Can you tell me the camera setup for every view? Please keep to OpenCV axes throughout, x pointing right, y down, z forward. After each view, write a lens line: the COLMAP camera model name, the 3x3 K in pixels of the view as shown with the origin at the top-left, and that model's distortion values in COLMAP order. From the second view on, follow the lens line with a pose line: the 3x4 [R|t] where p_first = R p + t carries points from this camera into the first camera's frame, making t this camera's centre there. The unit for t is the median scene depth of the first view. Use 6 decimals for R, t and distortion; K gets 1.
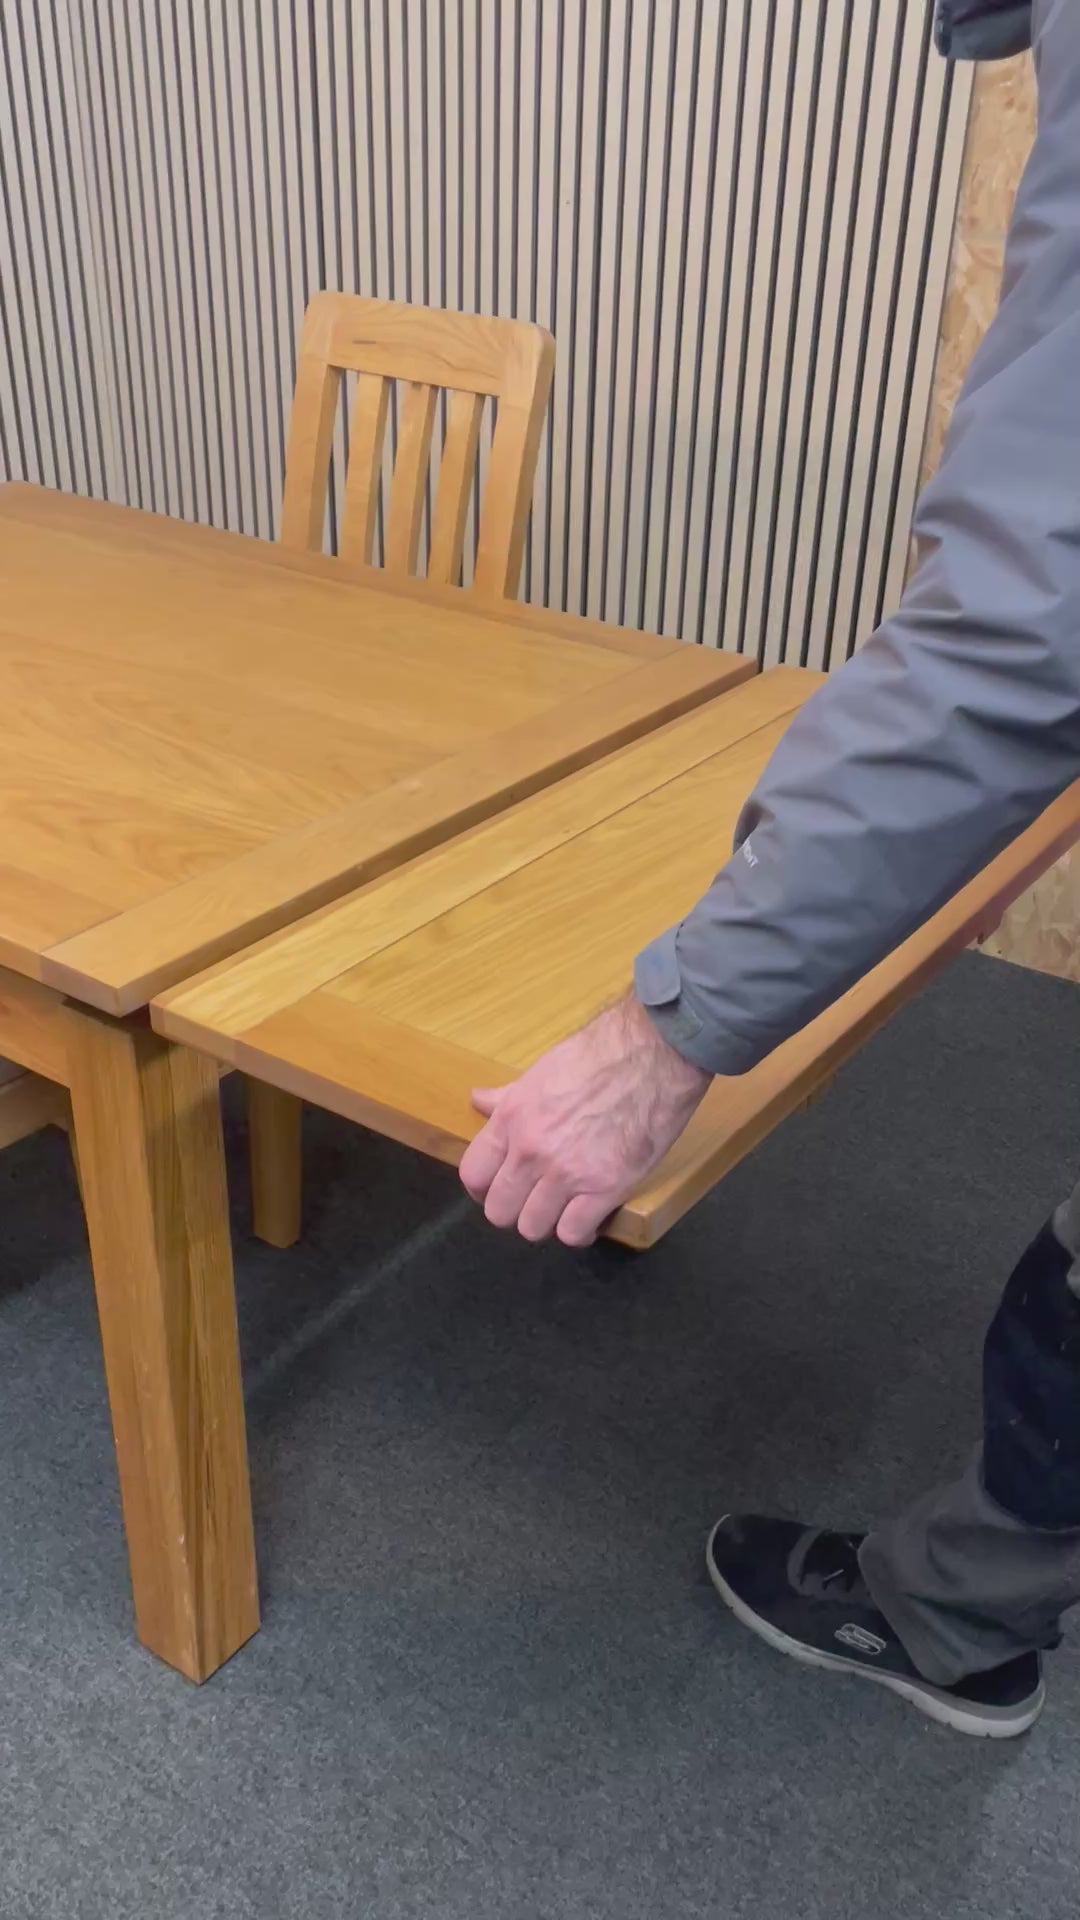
lens RADIAL K [[1658.3, 0, 544.5], [0, 1658.3, 944.5], [0, 0, 1]] dist [0.068165, -0.092420]
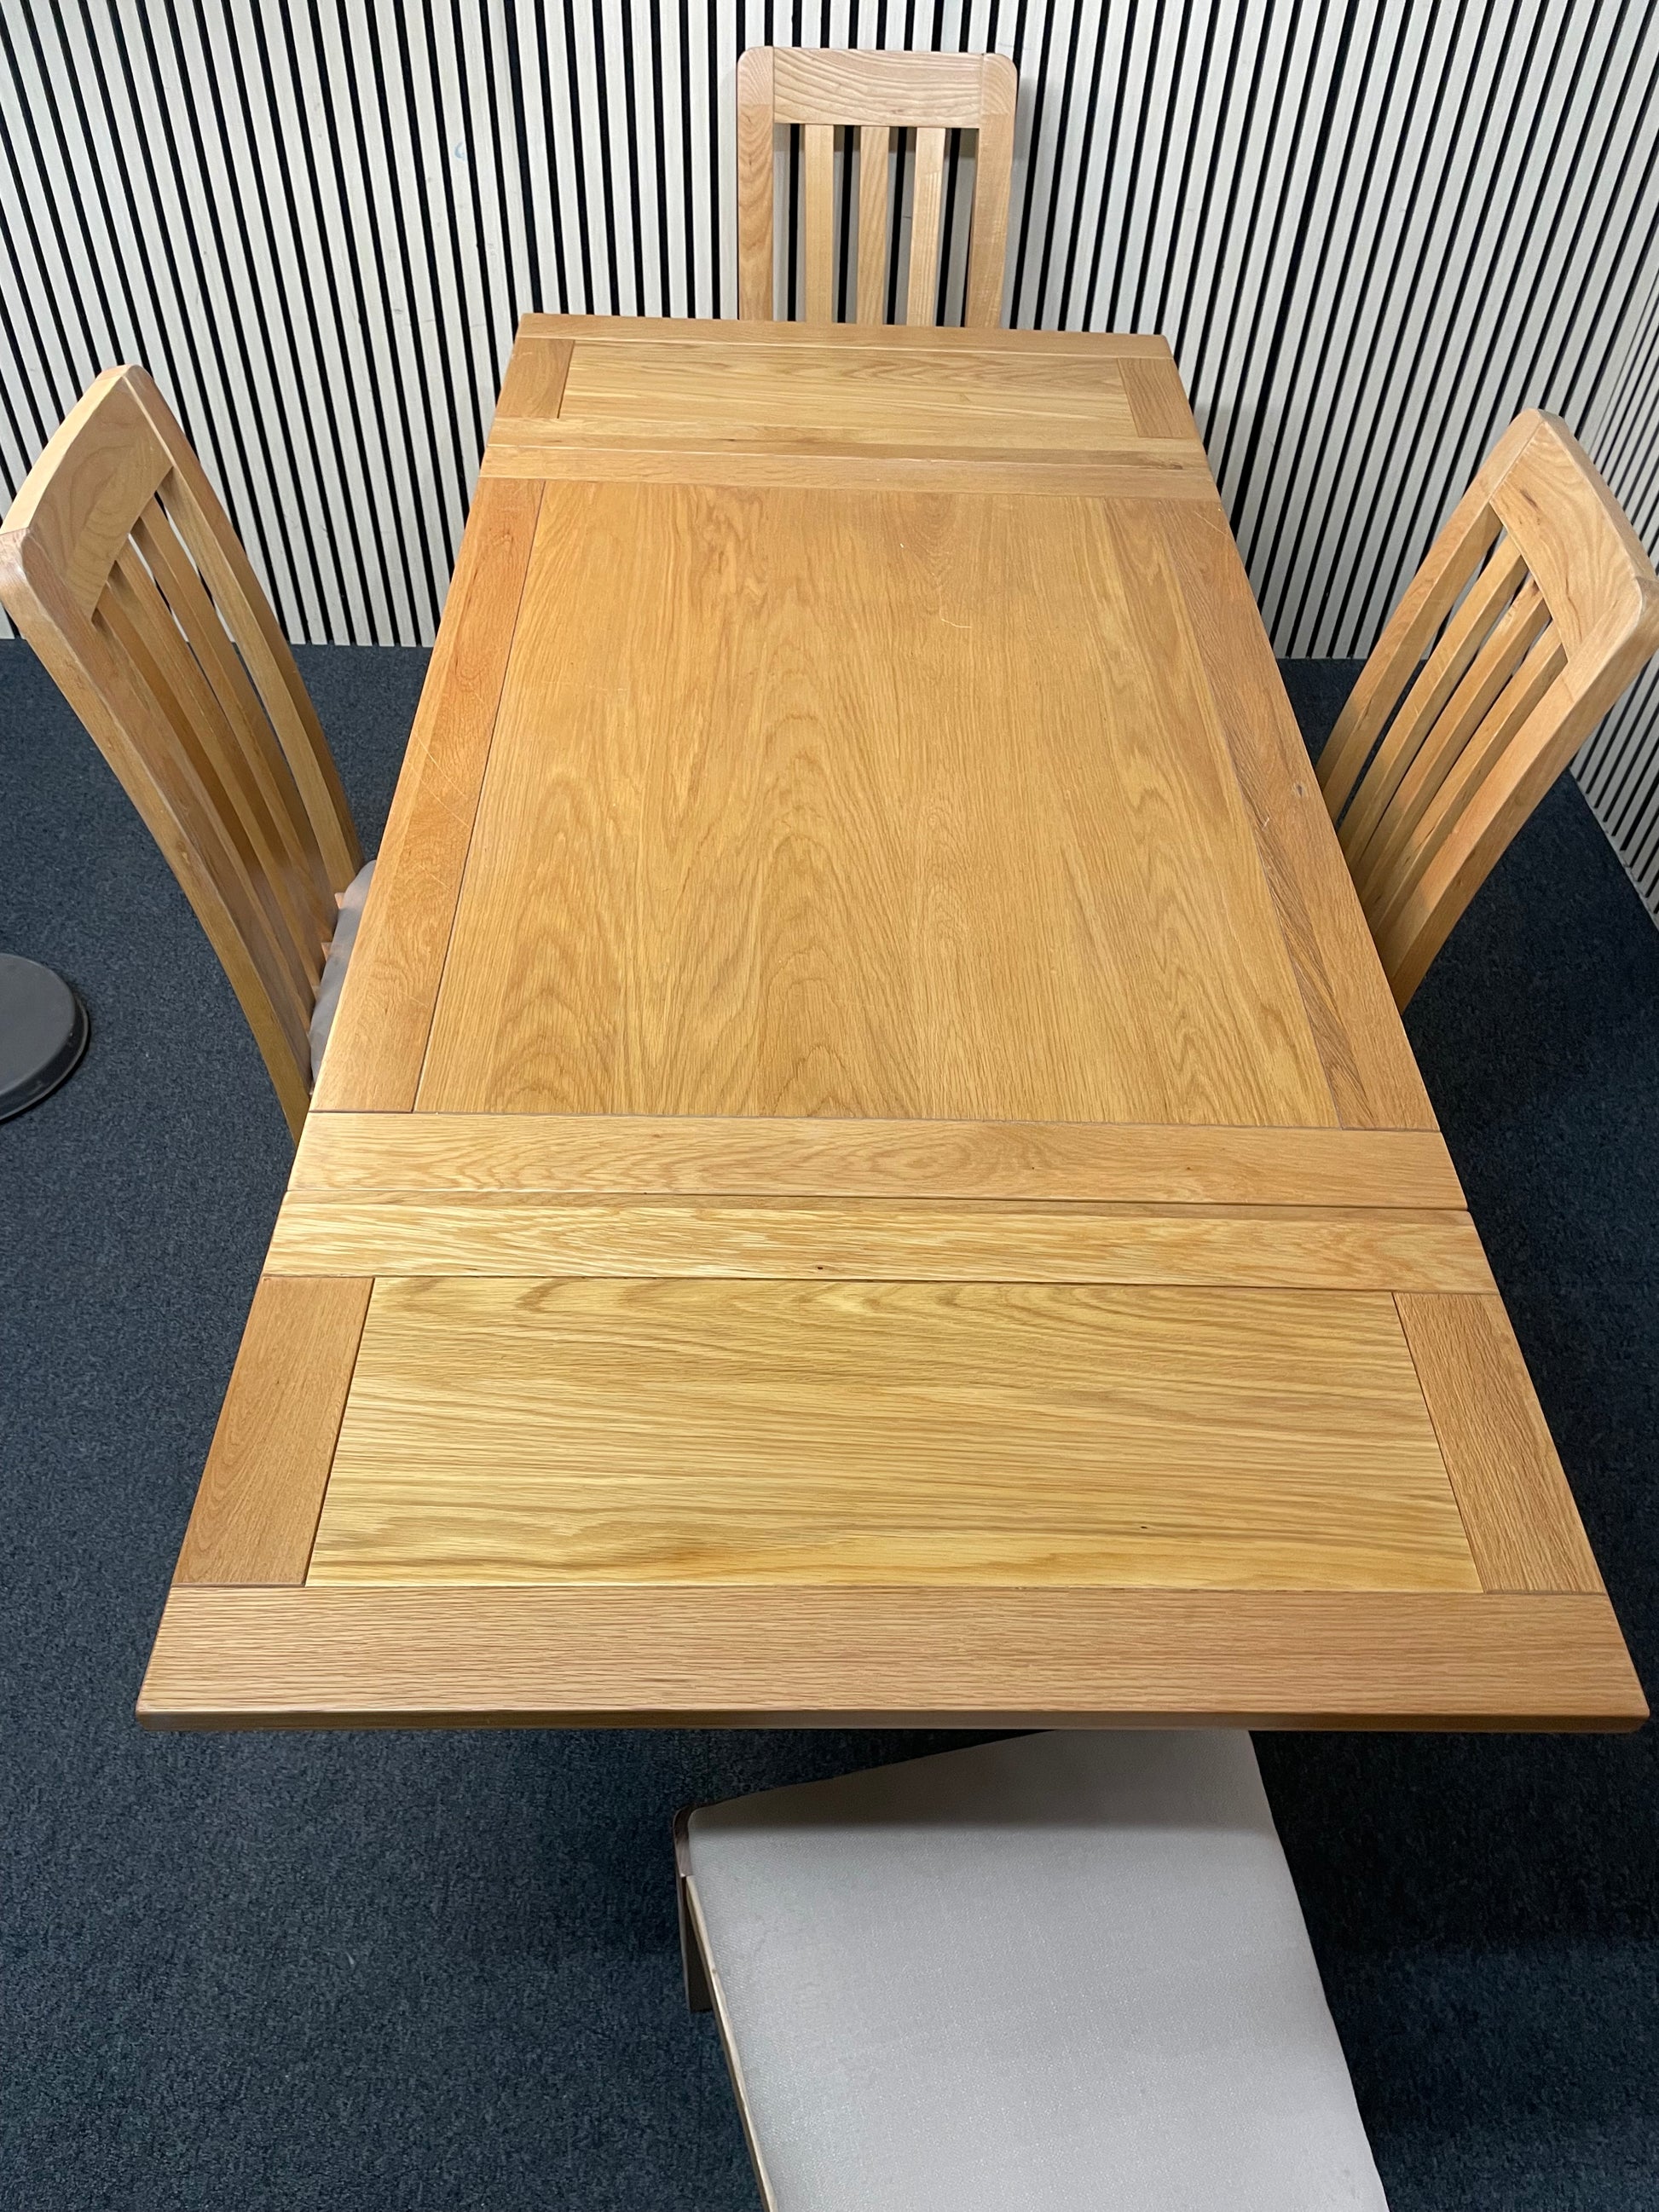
lens RADIAL K [[1663.0, 0, 897.7], [0, 1663.0, 1101.3], [0, 0, 1]] dist [0.086351, -0.106985]
pose [[0.595799, 0.591947, -0.542791, 0.420871], [-0.414589, 0.805517, 0.423389, -0.502629], [0.687851, -0.027219, 0.725341, 0.365468]]
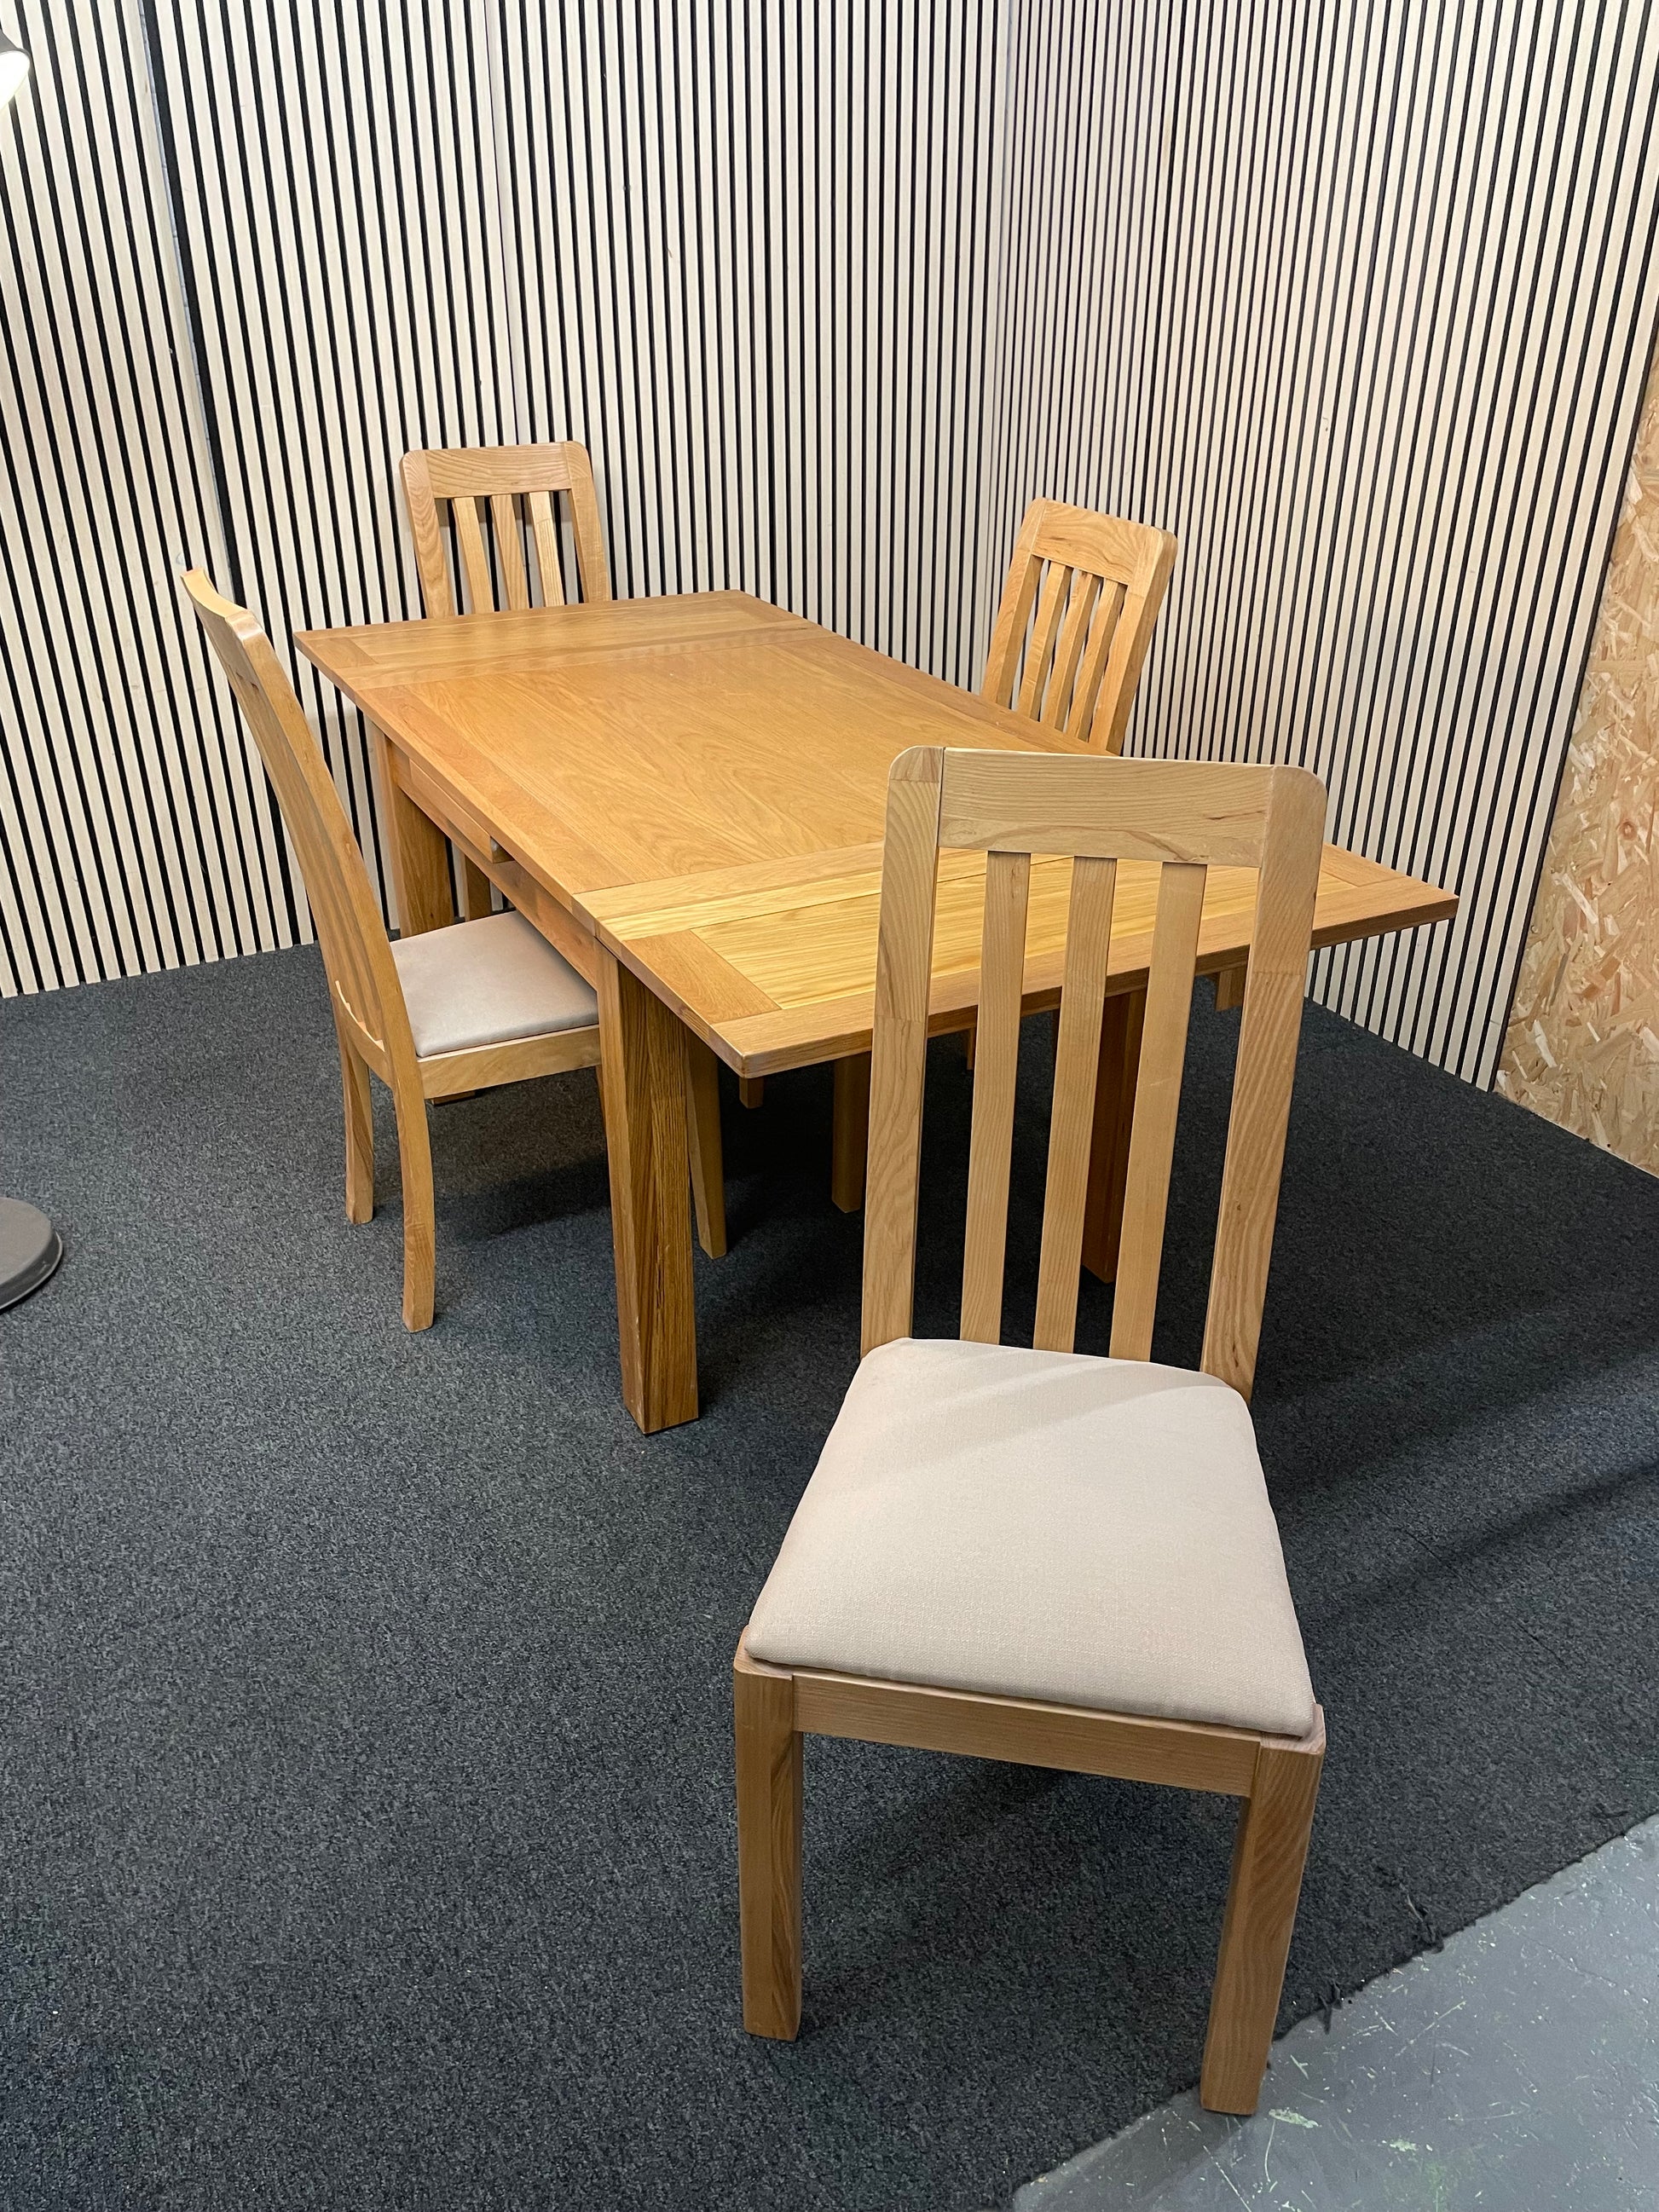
lens RADIAL K [[1687.1, 0, 866.9], [0, 1687.1, 1099.1], [0, 0, 1]] dist [0.075688, -0.117260]
pose [[0.891932, 0.190973, -0.409861, 0.535999], [-0.199902, 0.979582, 0.021410, 0.085141], [0.405582, 0.062836, 0.911897, -0.305110]]
